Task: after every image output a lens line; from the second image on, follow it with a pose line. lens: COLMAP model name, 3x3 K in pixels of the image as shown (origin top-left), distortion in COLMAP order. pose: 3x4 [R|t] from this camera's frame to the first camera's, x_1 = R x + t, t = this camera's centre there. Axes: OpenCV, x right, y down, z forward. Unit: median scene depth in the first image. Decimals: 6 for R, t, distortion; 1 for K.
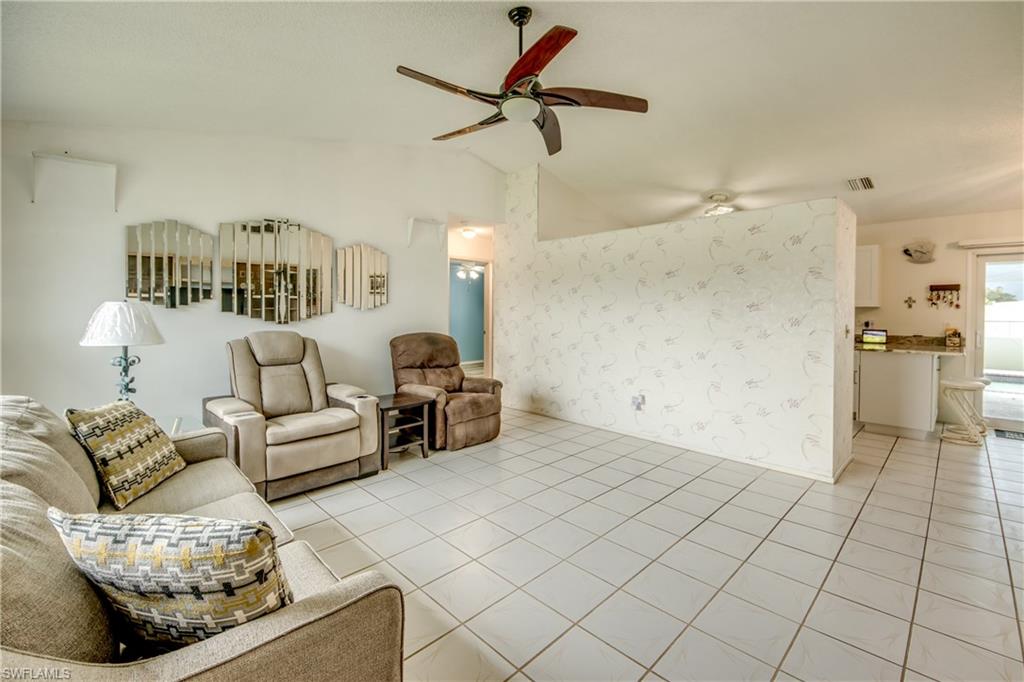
lens RADIAL K [[464.6, 0, 514.2], [0, 464.6, 319.8], [0, 0, 1]] dist [0.082929, -0.055697]
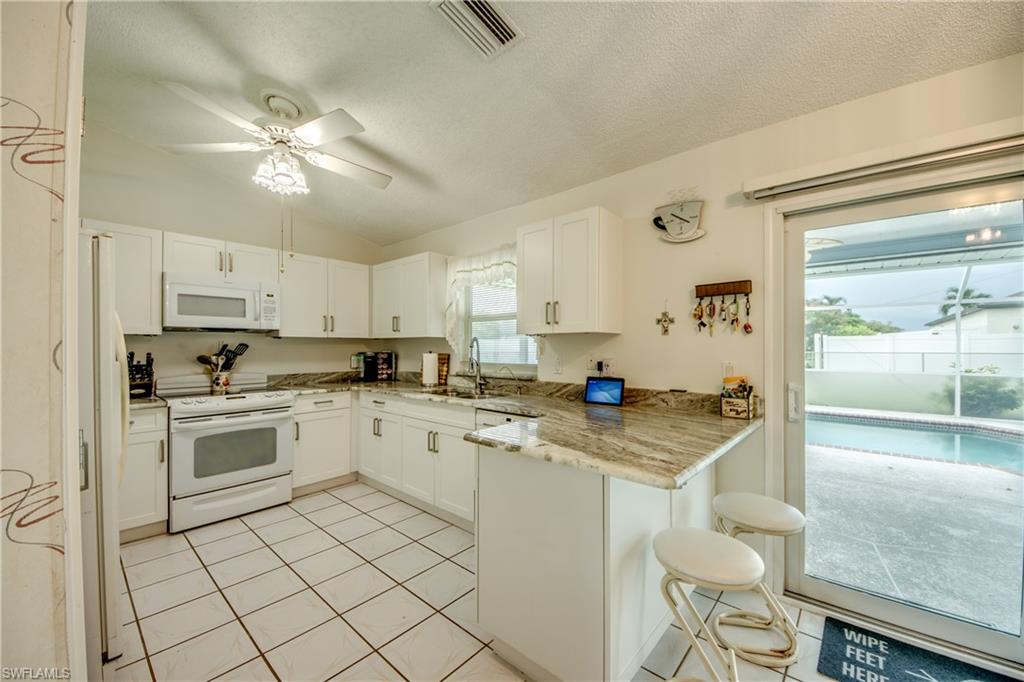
lens RADIAL K [[383.8, 0, 510.4], [0, 383.8, 347.7], [0, 0, 1]] dist [0.039757, -0.026364]
pose [[0.999180, -0.009949, 0.039239, 0.668134], [0.010335, 0.999900, -0.009649, -0.008475], [-0.039139, 0.010047, 0.999183, 0.621607]]
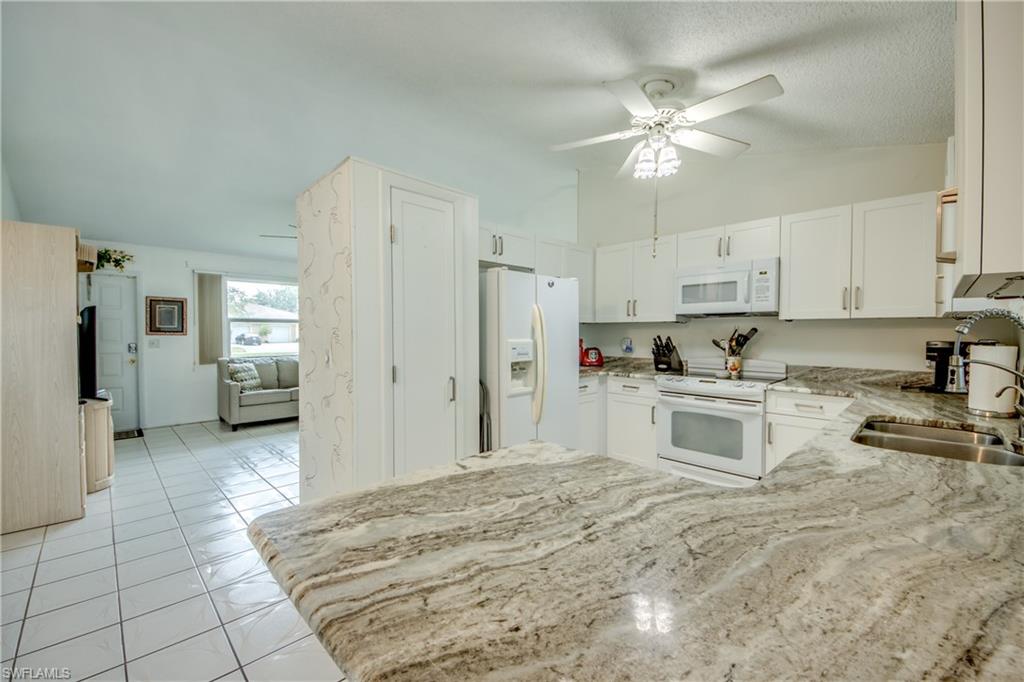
lens RADIAL K [[415.0, 0, 501.4], [0, 415.0, 343.4], [0, 0, 1]] dist [0.002064, -0.015182]
pose [[-0.053095, 0.018607, -0.998416, 0.891398], [-0.014552, 0.999706, 0.019405, -0.008990], [0.998483, 0.015559, -0.052808, 0.901239]]
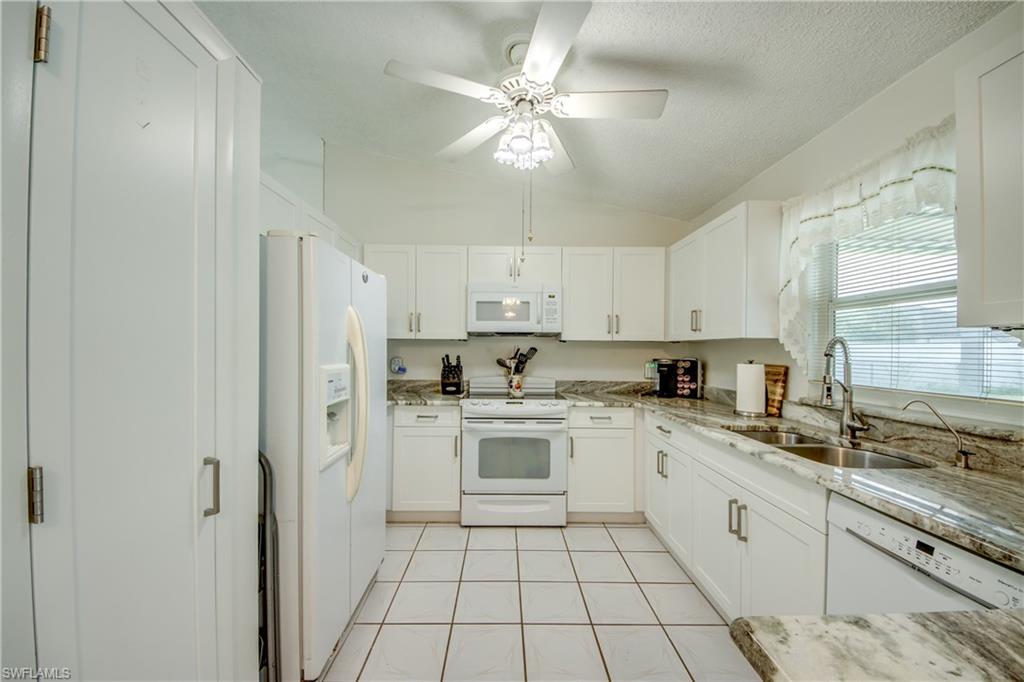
lens RADIAL K [[383.8, 0, 510.4], [0, 383.8, 347.7], [0, 0, 1]] dist [0.039757, -0.026364]
pose [[0.700513, -0.005125, -0.713621, 0.675197], [-0.012116, 0.999745, -0.019073, -0.012794], [0.713537, 0.022008, 0.700272, 0.797074]]
